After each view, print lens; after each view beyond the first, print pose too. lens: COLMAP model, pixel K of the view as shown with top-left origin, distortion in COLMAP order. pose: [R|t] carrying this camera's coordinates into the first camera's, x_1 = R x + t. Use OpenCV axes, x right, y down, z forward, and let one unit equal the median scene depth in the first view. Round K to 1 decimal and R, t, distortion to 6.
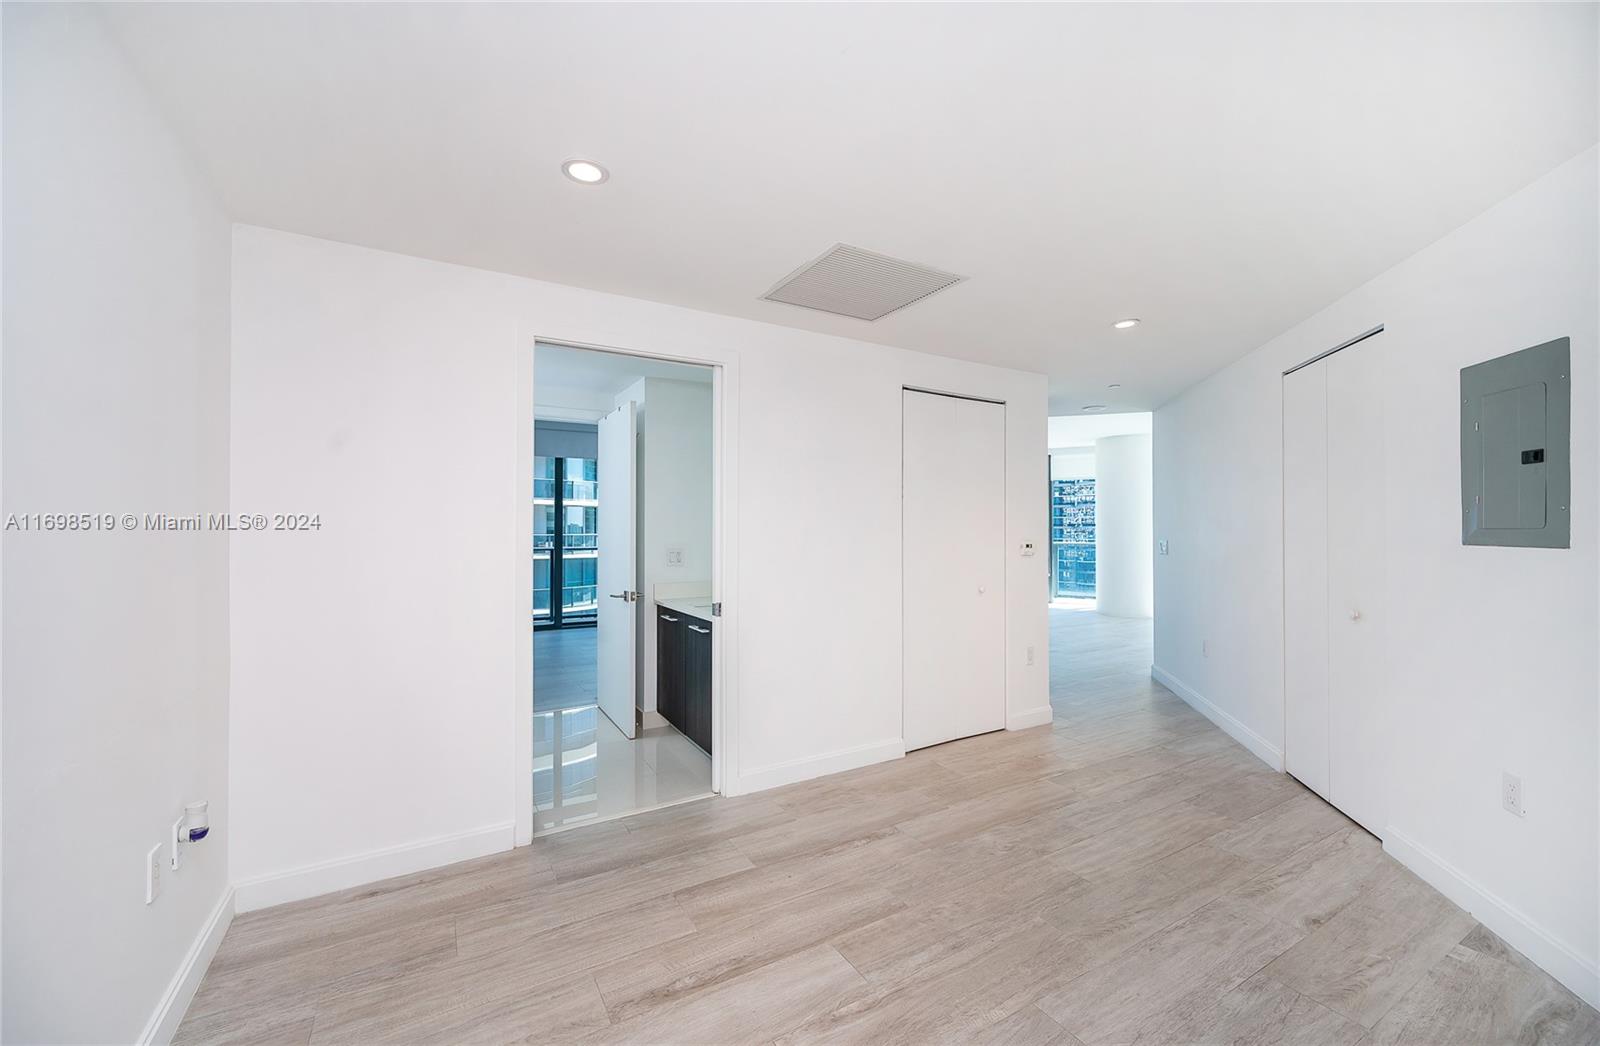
lens RADIAL K [[641.9, 0, 788.7], [0, 641.9, 521.5], [0, 0, 1]] dist [0.000284, 0.000152]
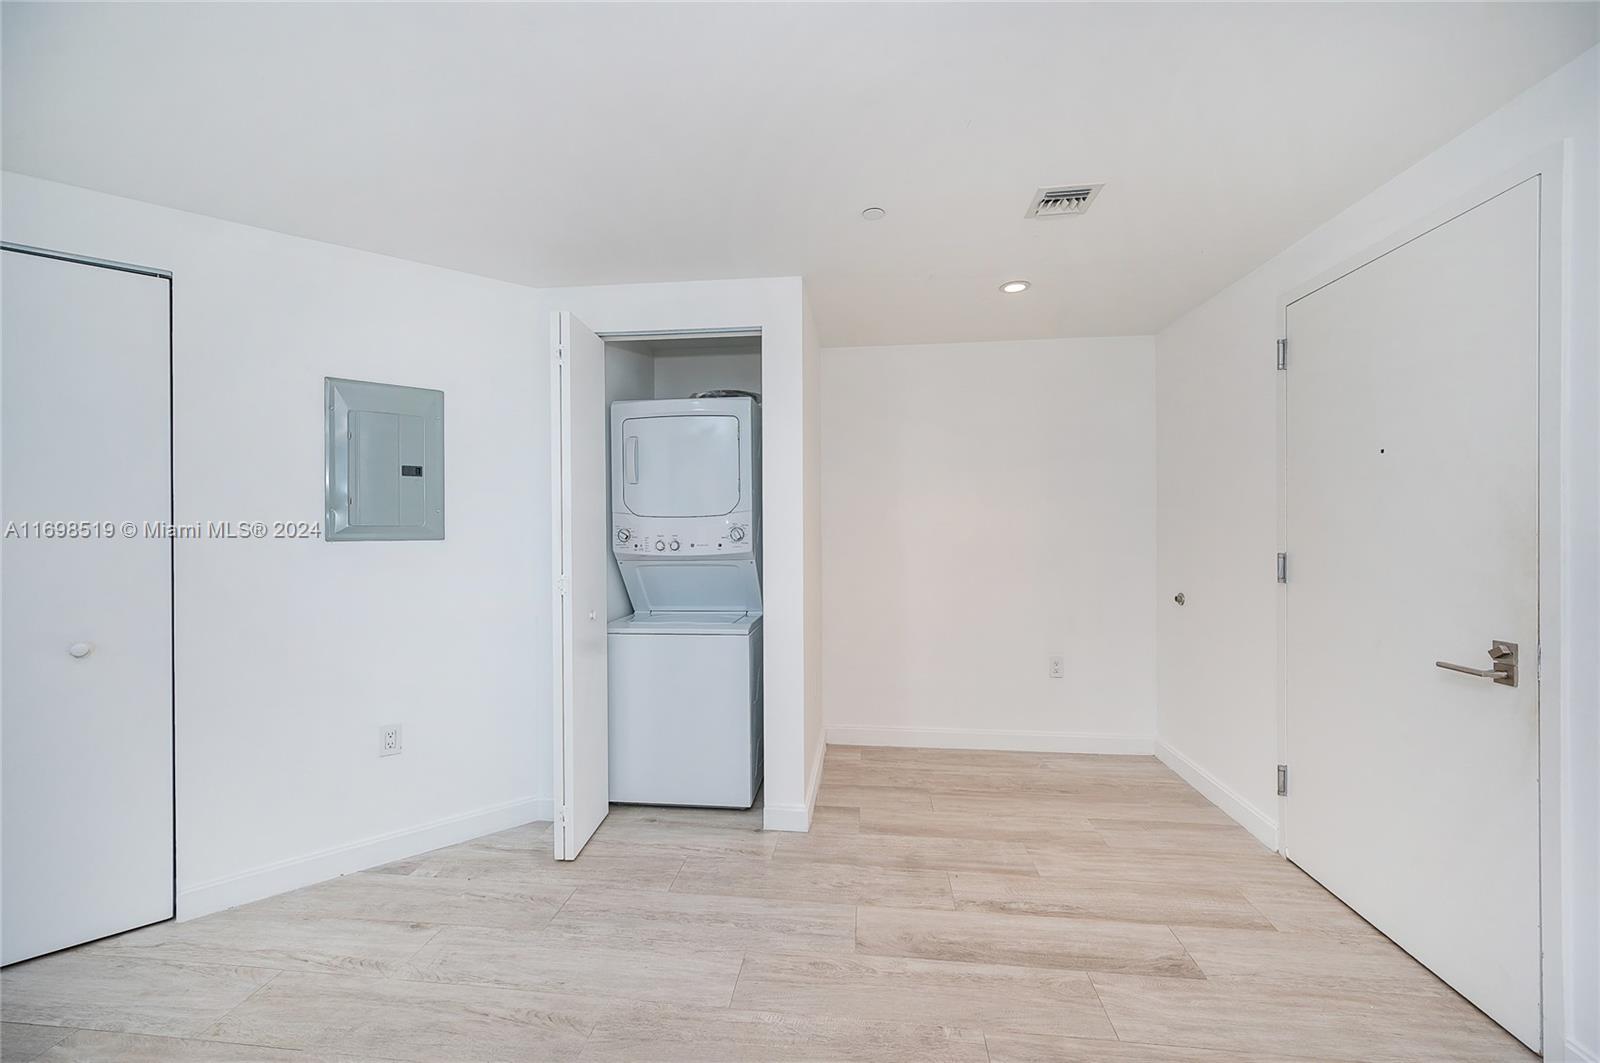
lens RADIAL K [[624.5, 0, 797.6], [0, 624.5, 529.7], [0, 0, 1]] dist [0.001042, -0.000037]
pose [[-0.805178, 0.003526, 0.593022, -0.236495], [0.001053, 0.999989, -0.004516, 0.010635], [-0.593032, -0.003012, -0.805174, 1.433058]]
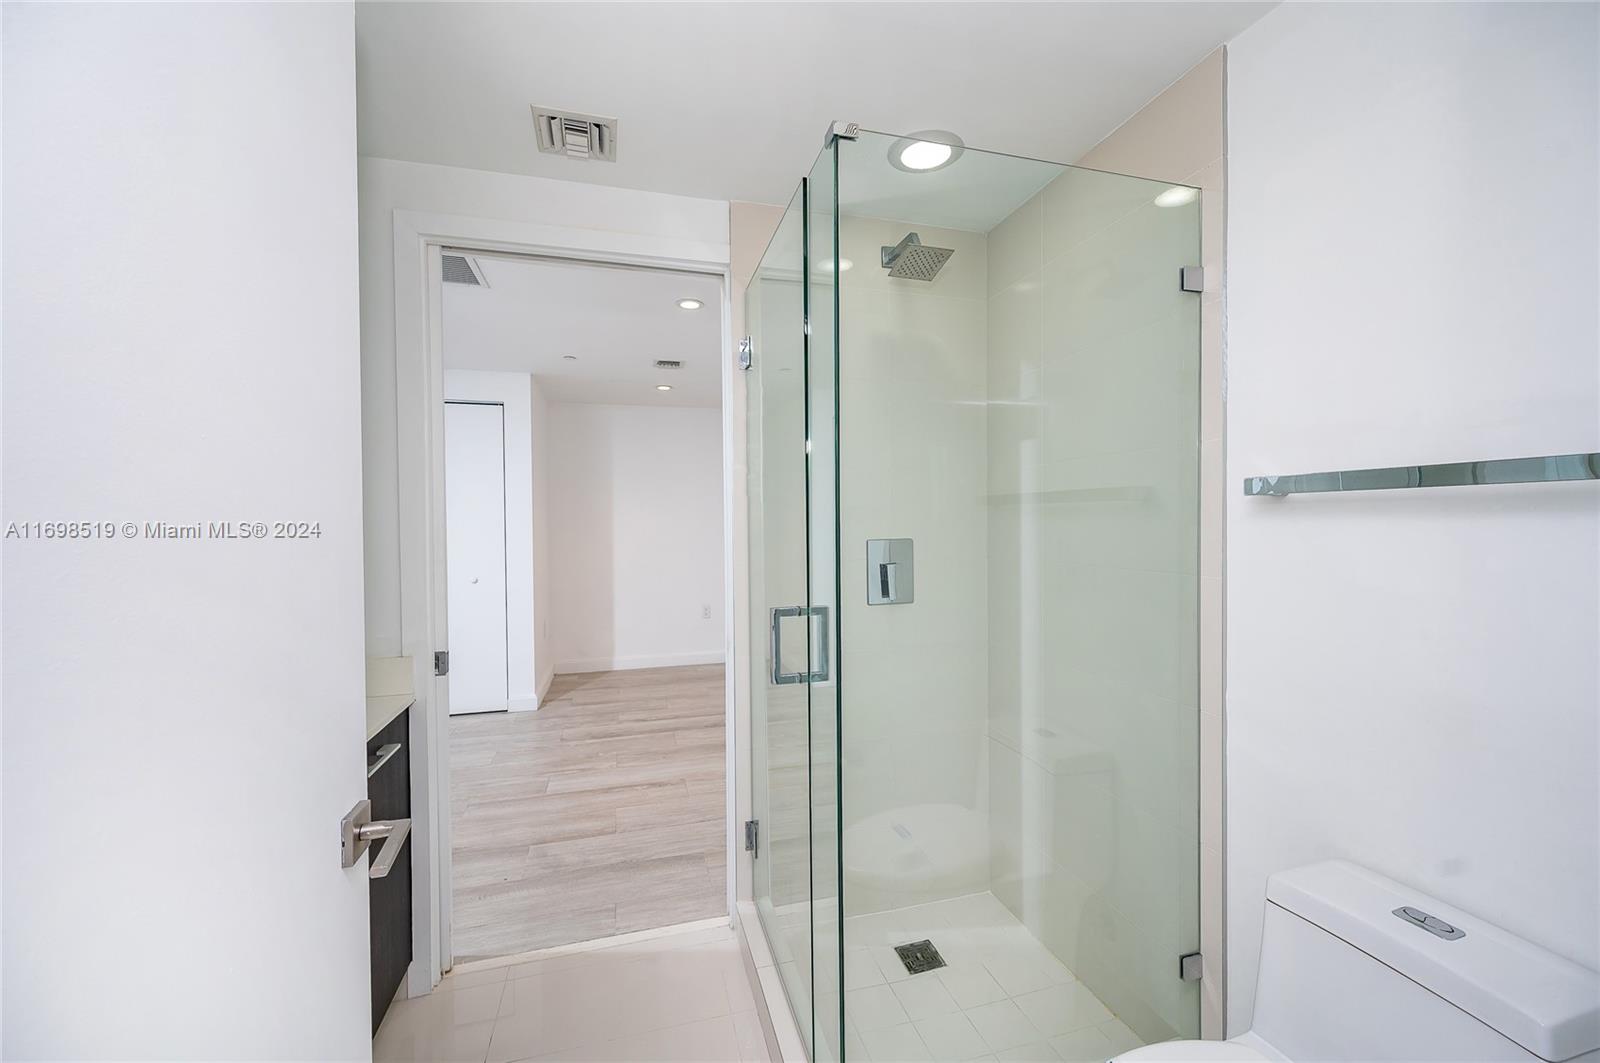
lens RADIAL K [[615.6, 0, 799.9], [0, 615.6, 531.5], [0, 0, 1]] dist [0.000832, 0.000008]
pose [[-0.971656, 0.006174, 0.236321, -0.860828], [0.007912, 0.999948, 0.006408, 0.009018], [-0.236269, 0.008096, -0.971654, 2.209261]]
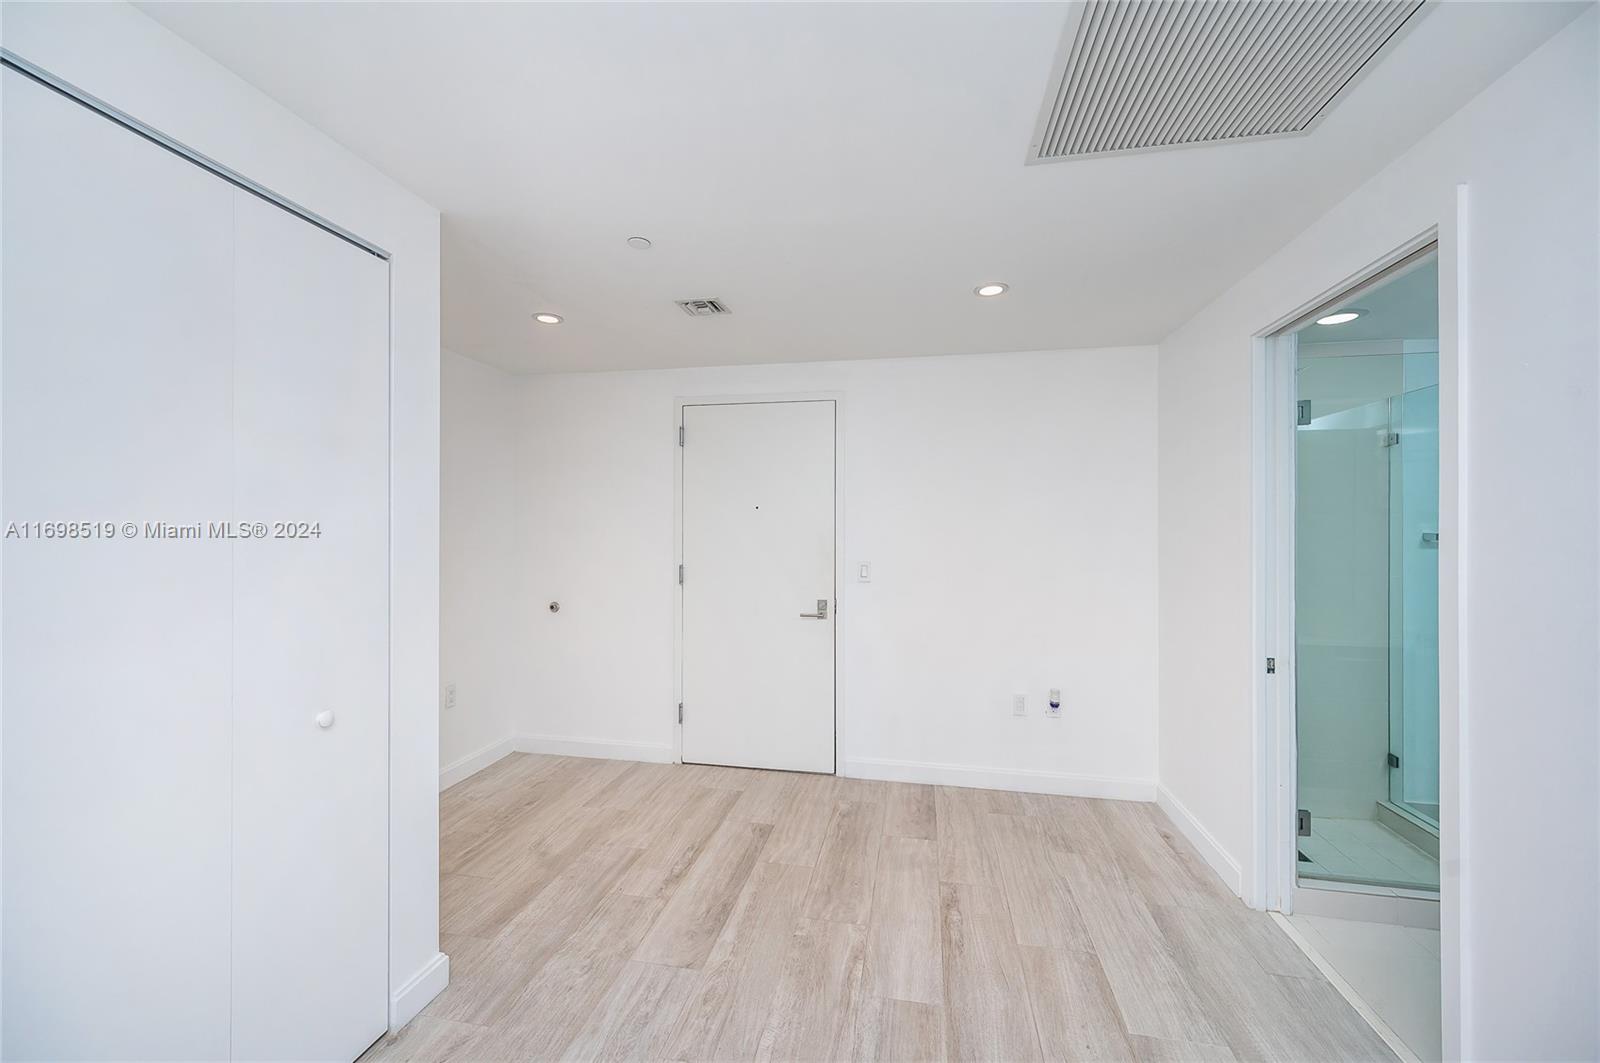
lens RADIAL K [[624.5, 0, 797.6], [0, 624.5, 529.7], [0, 0, 1]] dist [0.001042, -0.000037]
pose [[-0.660864, 0.000010, -0.750506, 0.853697], [0.007008, 0.999956, -0.006158, -0.037988], [0.750473, -0.009329, -0.660835, 1.391841]]
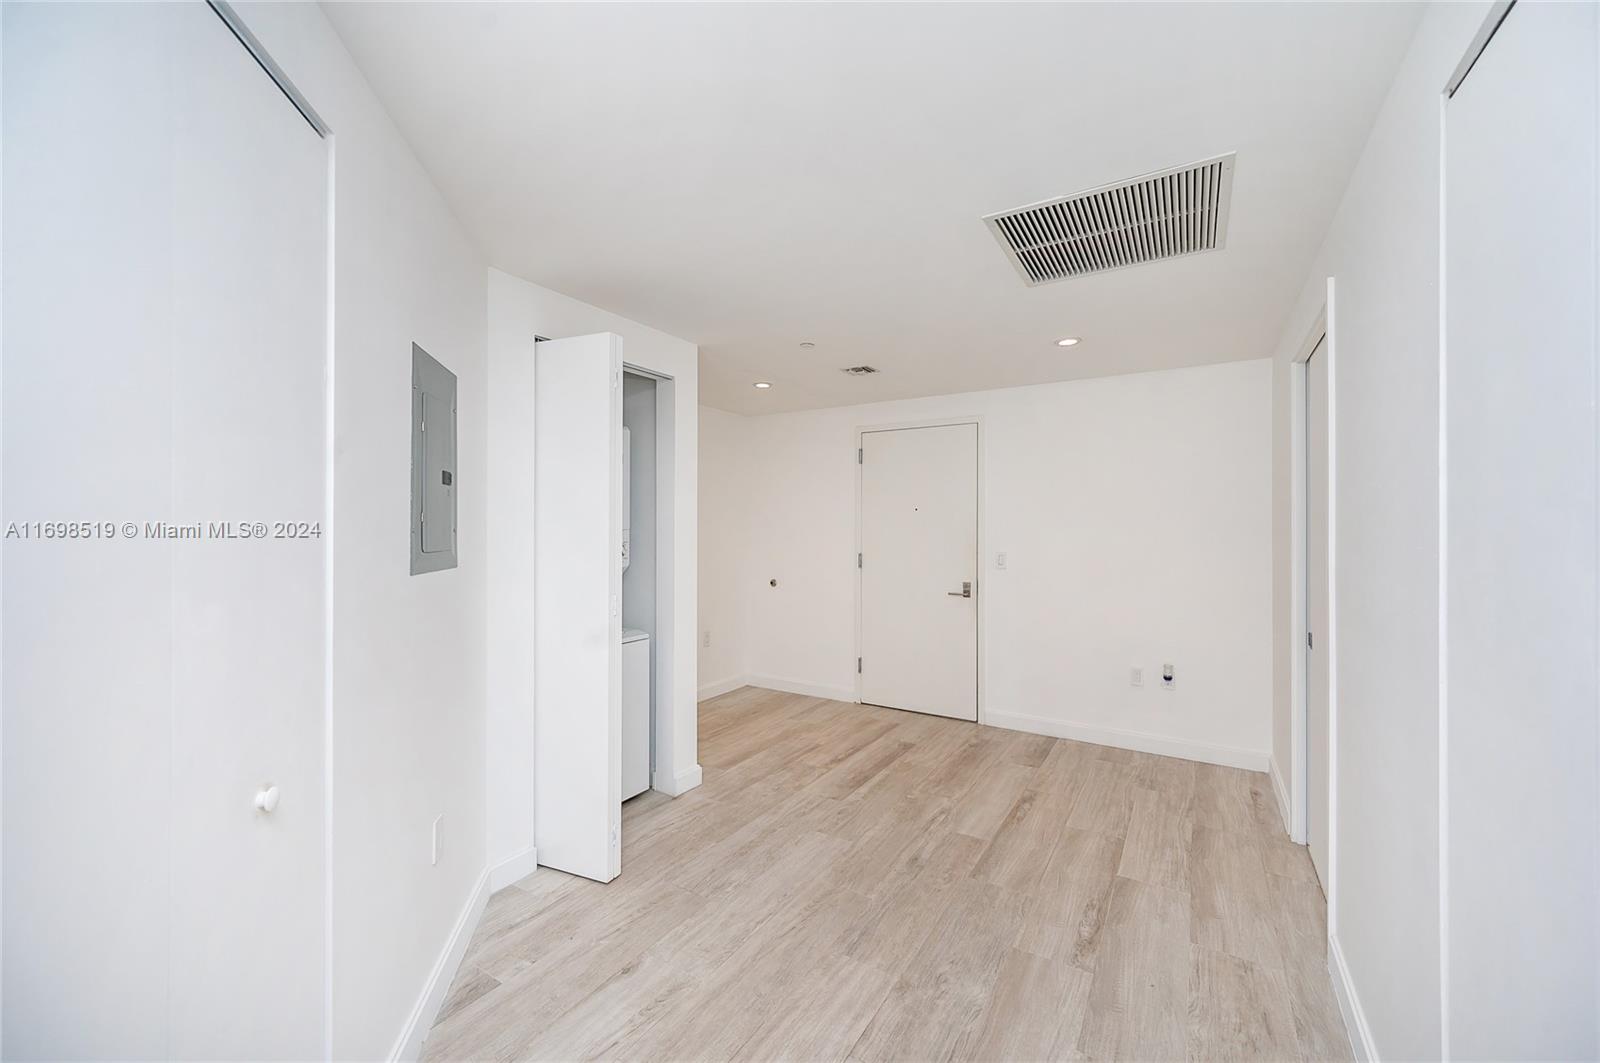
lens RADIAL K [[619.0, 0, 803.2], [0, 619.0, 529.3], [0, 0, 1]] dist [0.000487, -0.000018]
pose [[-0.884883, -0.001484, -0.465812, 1.017583], [0.003360, 0.999949, -0.009567, -0.019212], [0.465802, -0.010031, -0.884832, 1.937375]]
